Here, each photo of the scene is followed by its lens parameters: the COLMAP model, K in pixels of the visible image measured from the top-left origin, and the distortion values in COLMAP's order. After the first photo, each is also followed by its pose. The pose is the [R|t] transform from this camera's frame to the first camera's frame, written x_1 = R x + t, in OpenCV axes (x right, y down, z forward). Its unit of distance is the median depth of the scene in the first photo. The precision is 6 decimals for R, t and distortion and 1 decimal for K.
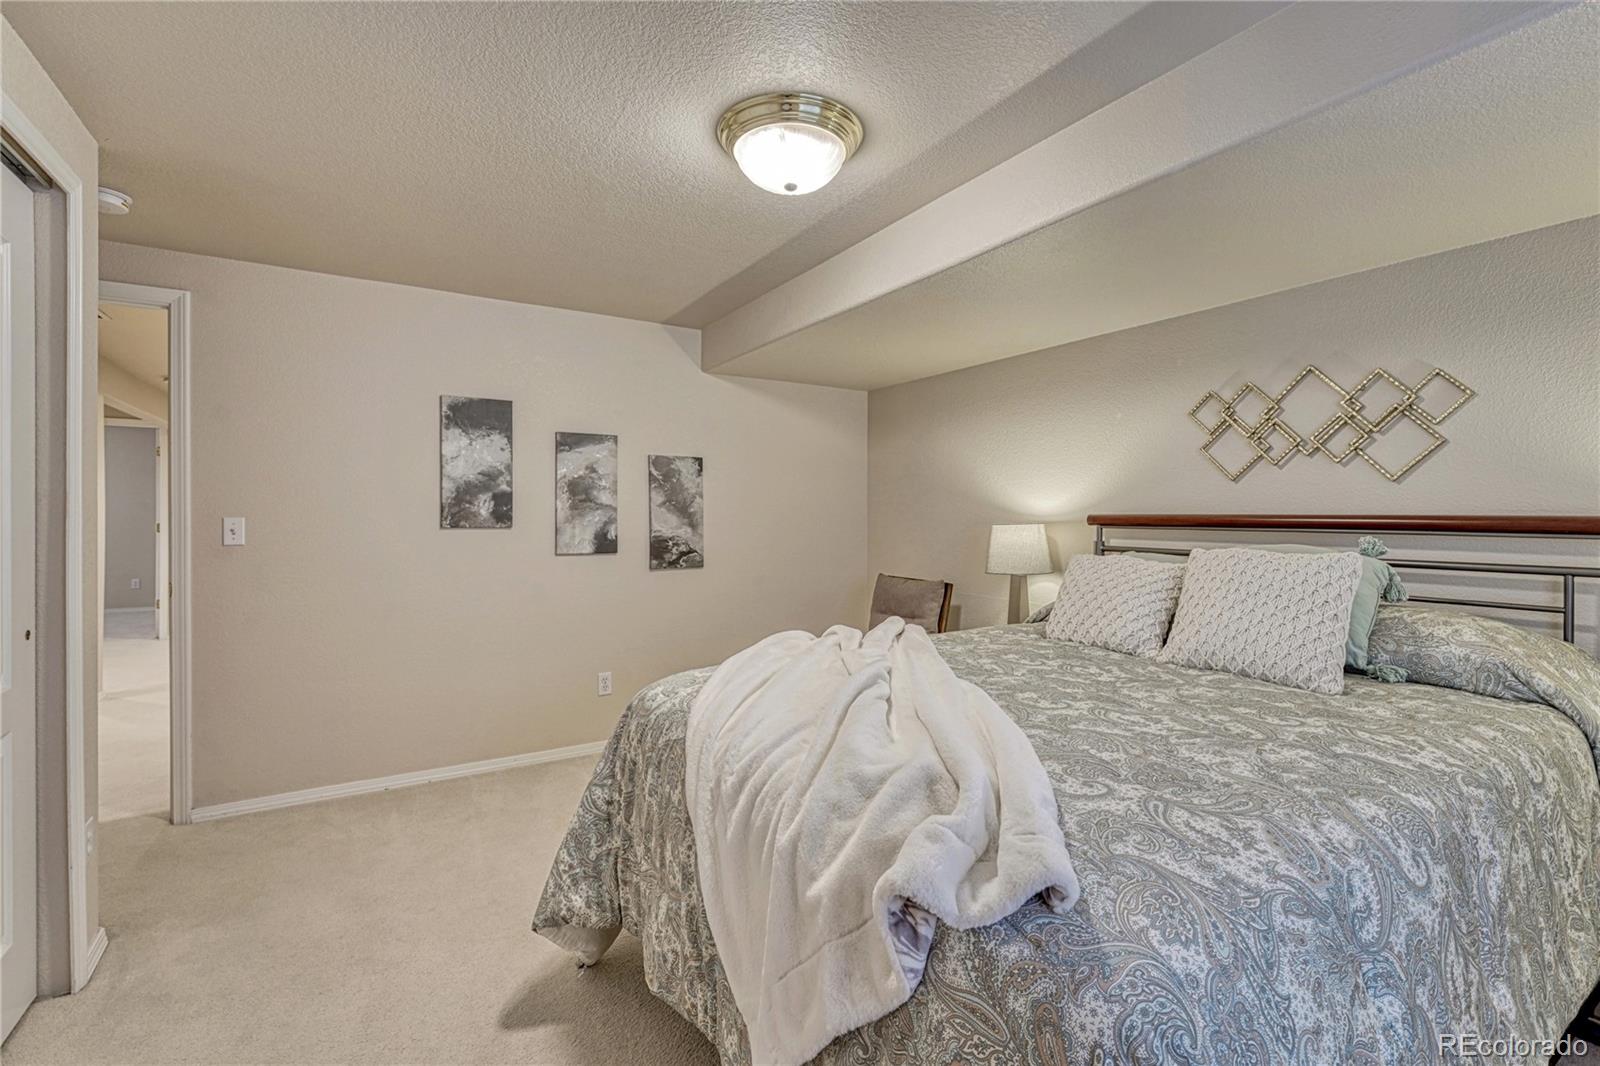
lens RADIAL K [[661.8, 0, 801.3], [0, 661.8, 516.2], [0, 0, 1]] dist [-0.012812, 0.000702]
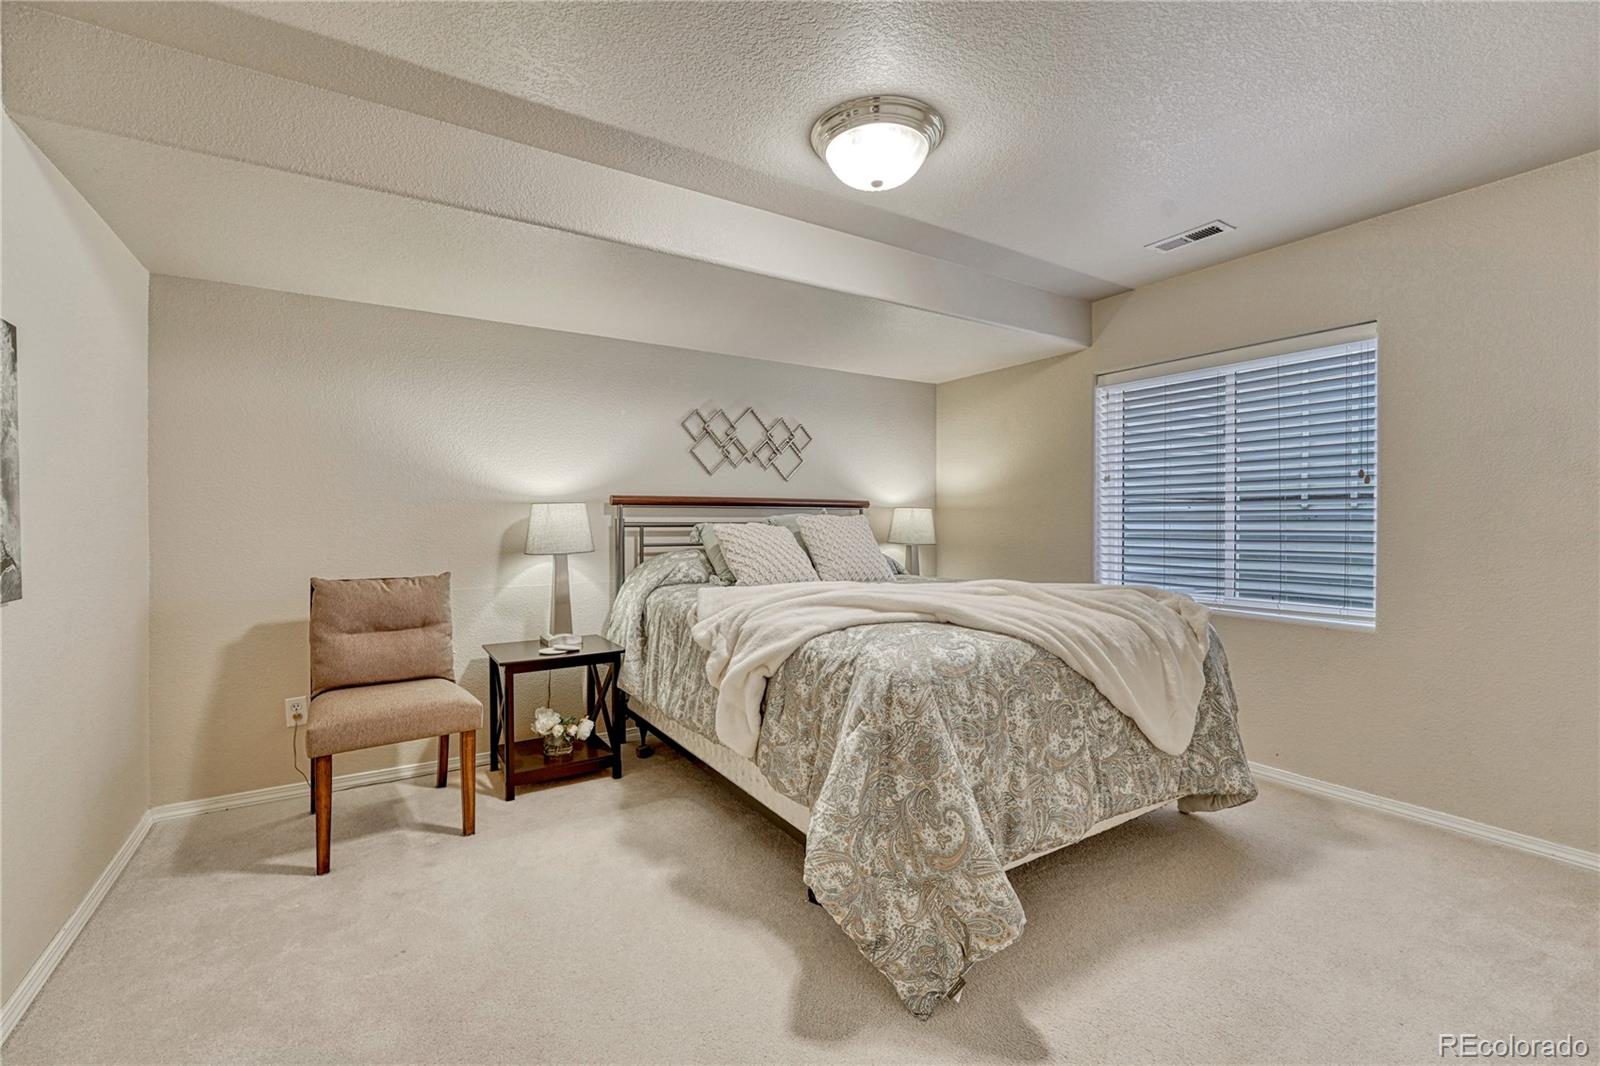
lens RADIAL K [[661.8, 0, 798.8], [0, 661.8, 528.5], [0, 0, 1]] dist [-0.012812, 0.000702]
pose [[0.025866, -0.006633, 0.999643, -0.807978], [0.020466, 0.999772, 0.006104, 0.062386], [-0.999456, 0.020301, 0.025996, 0.781427]]
